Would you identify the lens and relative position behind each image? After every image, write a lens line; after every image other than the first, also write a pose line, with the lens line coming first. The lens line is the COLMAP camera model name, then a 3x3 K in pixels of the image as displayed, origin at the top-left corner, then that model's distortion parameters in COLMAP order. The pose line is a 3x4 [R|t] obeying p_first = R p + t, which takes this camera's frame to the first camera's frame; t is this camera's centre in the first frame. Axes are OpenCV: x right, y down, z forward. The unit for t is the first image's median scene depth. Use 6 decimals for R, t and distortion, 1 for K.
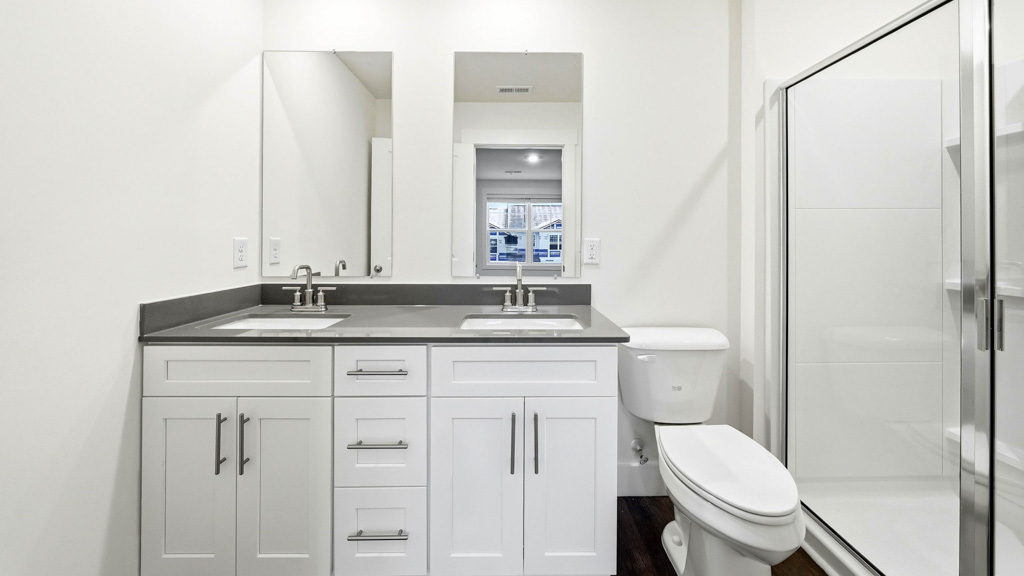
lens RADIAL K [[375.1, 0, 511.1], [0, 375.1, 242.4], [0, 0, 1]] dist [-0.000905, -0.000023]
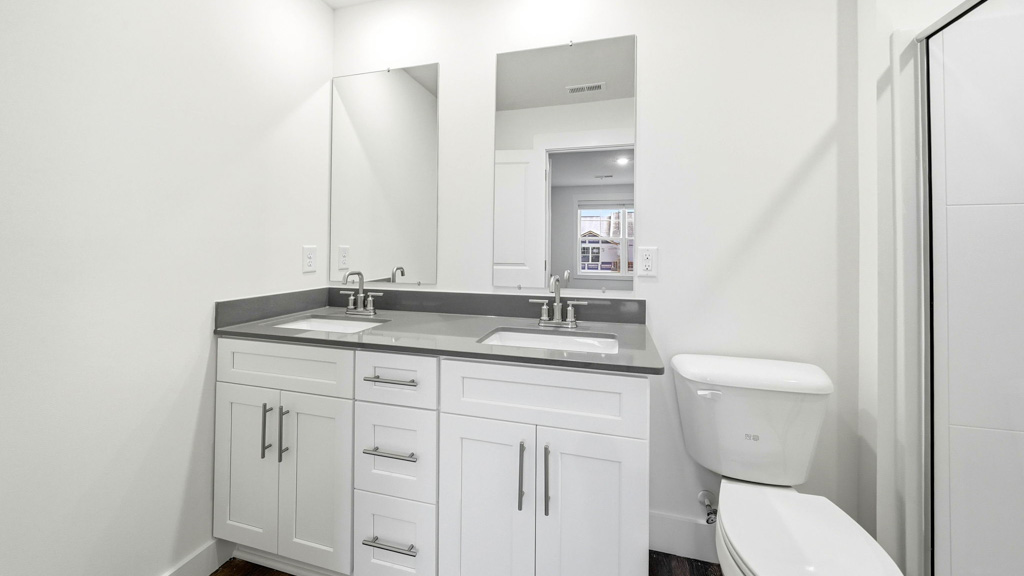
lens RADIAL K [[376.1, 0, 508.1], [0, 376.1, 246.3], [0, 0, 1]] dist [-0.001404, -0.000148]
pose [[0.960452, 0.001455, -0.278440, 0.161275], [-0.004802, 0.999924, -0.011339, -0.000521], [0.278403, 0.012228, 0.960387, 0.089344]]
